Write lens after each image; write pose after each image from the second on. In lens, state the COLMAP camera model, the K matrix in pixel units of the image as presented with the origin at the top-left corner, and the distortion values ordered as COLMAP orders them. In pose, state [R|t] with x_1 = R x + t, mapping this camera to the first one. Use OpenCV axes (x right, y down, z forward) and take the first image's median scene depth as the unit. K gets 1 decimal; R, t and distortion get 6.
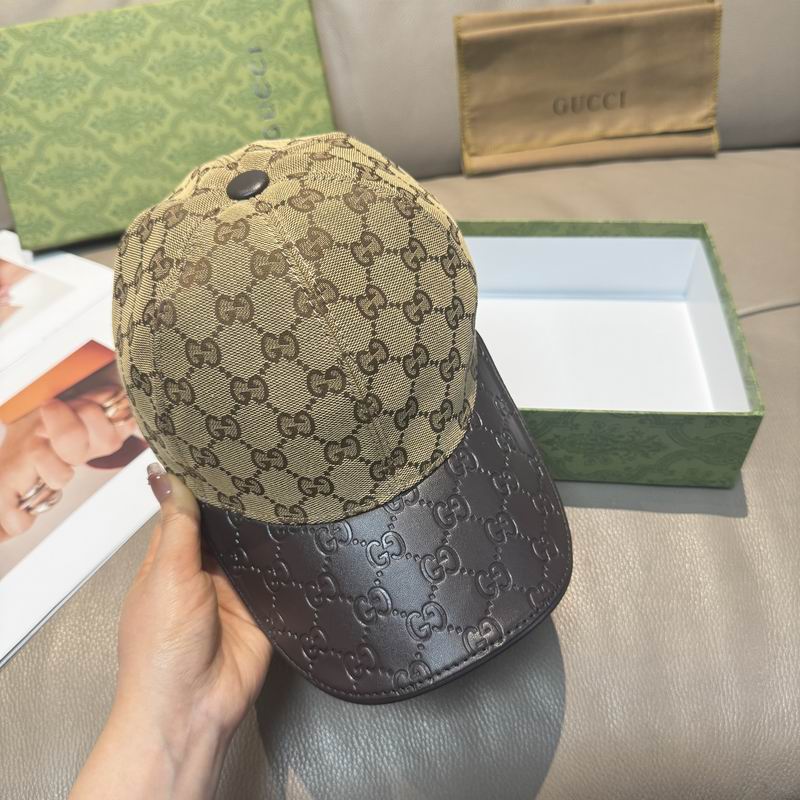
lens RADIAL K [[760.8, 0, 394.6], [0, 760.8, 403.4], [0, 0, 1]] dist [-0.045384, 0.000000]
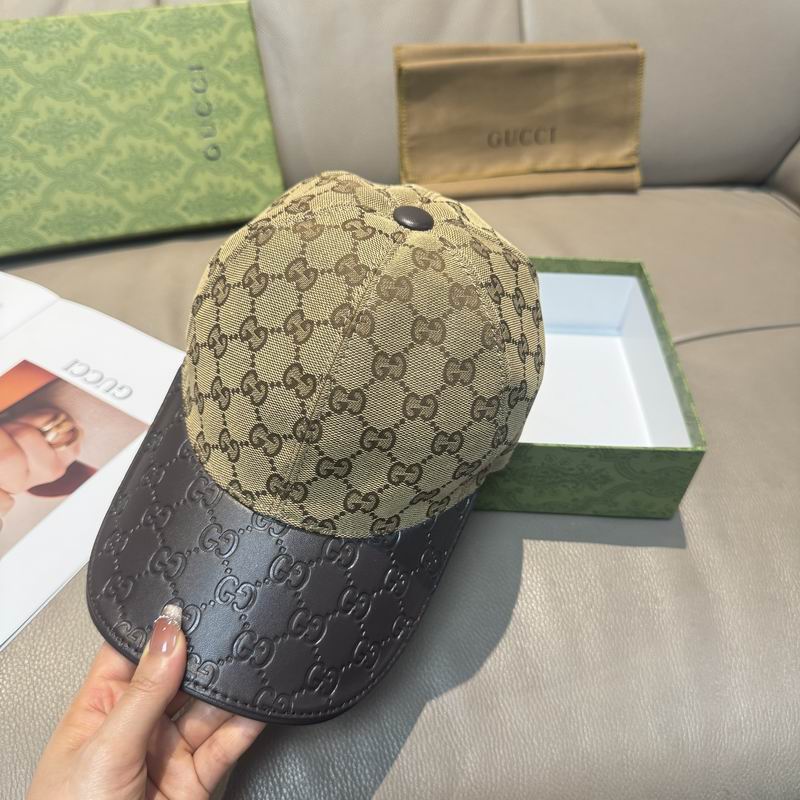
lens RADIAL K [[760.8, 0, 390.1], [0, 760.8, 404.3], [0, 0, 1]] dist [-0.045384, 0.000000]
pose [[0.990821, 0.002912, 0.135149, -0.065739], [0.001219, 0.999535, -0.030469, 0.000432], [-0.135175, 0.030354, 0.990357, 0.005550]]
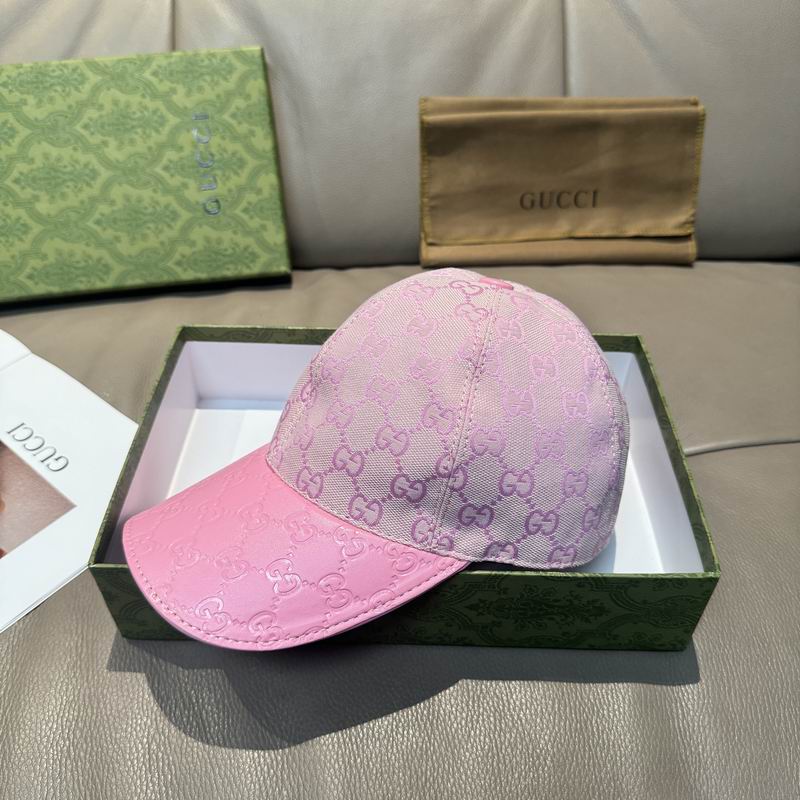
lens RADIAL K [[760.8, 0, 400.4], [0, 760.8, 400.4], [0, 0, 1]] dist [-0.045384, 0.000000]
pose [[0.996795, 0.079214, 0.011152, 0.077556], [-0.077983, 0.993303, -0.085254, -0.061823], [-0.017831, 0.084111, 0.996297, 0.099185]]
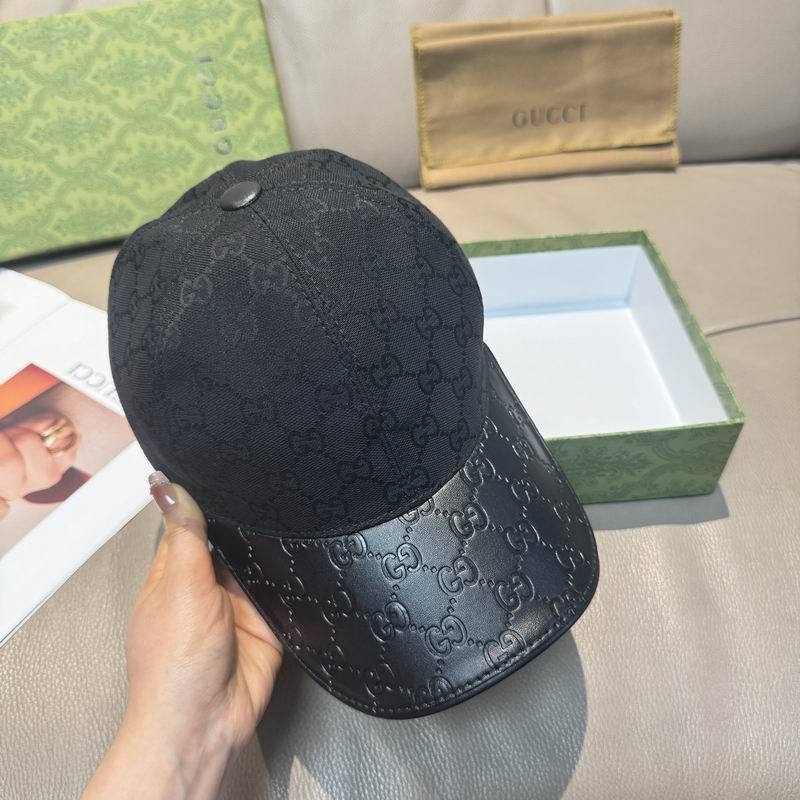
lens RADIAL K [[760.8, 0, 398.1], [0, 760.8, 402.5], [0, 0, 1]] dist [-0.045384, 0.000000]
pose [[0.998874, -0.007928, 0.046764, 0.013662], [0.008069, 0.999963, -0.002827, -0.025138], [-0.046740, 0.003201, 0.998902, 0.027522]]
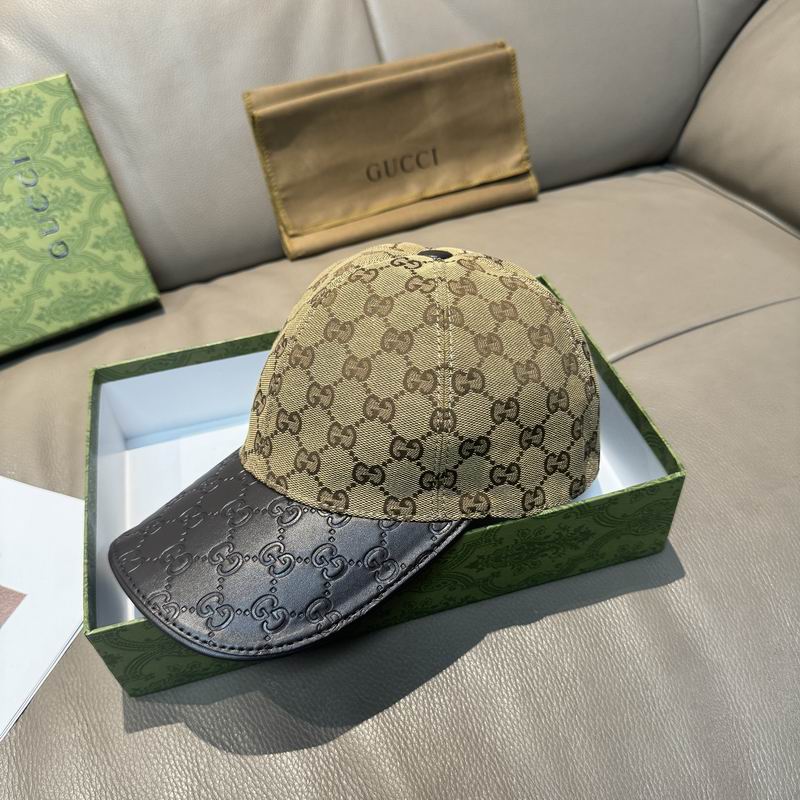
lens RADIAL K [[760.8, 0, 394.9], [0, 760.8, 402.7], [0, 0, 1]] dist [-0.045384, 0.000000]
pose [[0.961512, -0.191490, 0.197042, 0.004810], [0.204849, 0.977535, -0.049615, -0.065148], [-0.183115, 0.088069, 0.979139, 0.102609]]
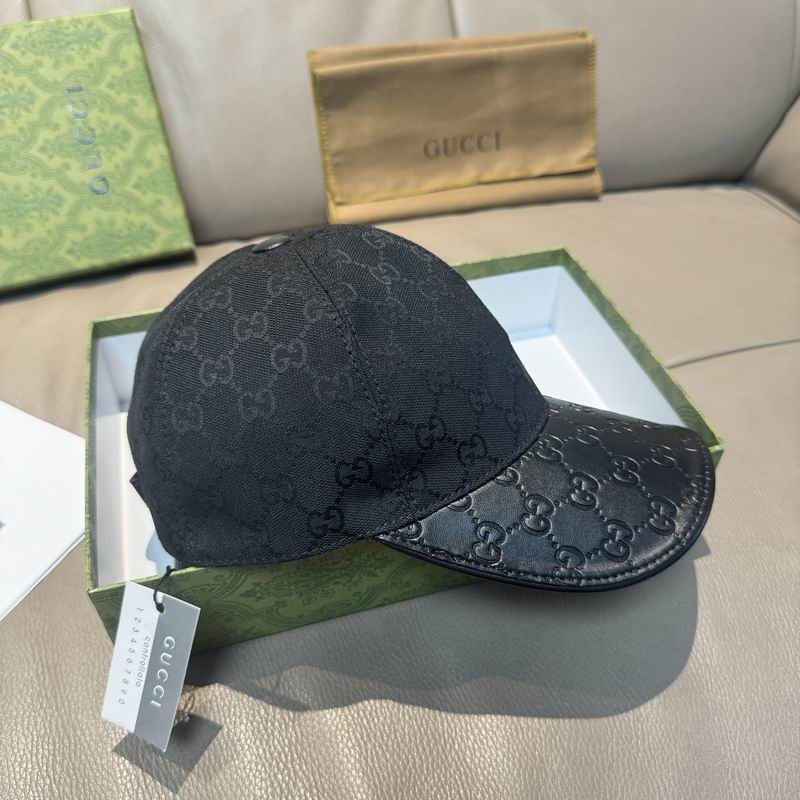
lens RADIAL K [[760.8, 0, 396.8], [0, 760.8, 405.3], [0, 0, 1]] dist [-0.045384, 0.000000]
pose [[0.987608, -0.059359, 0.145285, 0.030576], [0.068236, 0.996046, -0.056893, -0.041766], [-0.141333, 0.066102, 0.987753, 0.139038]]
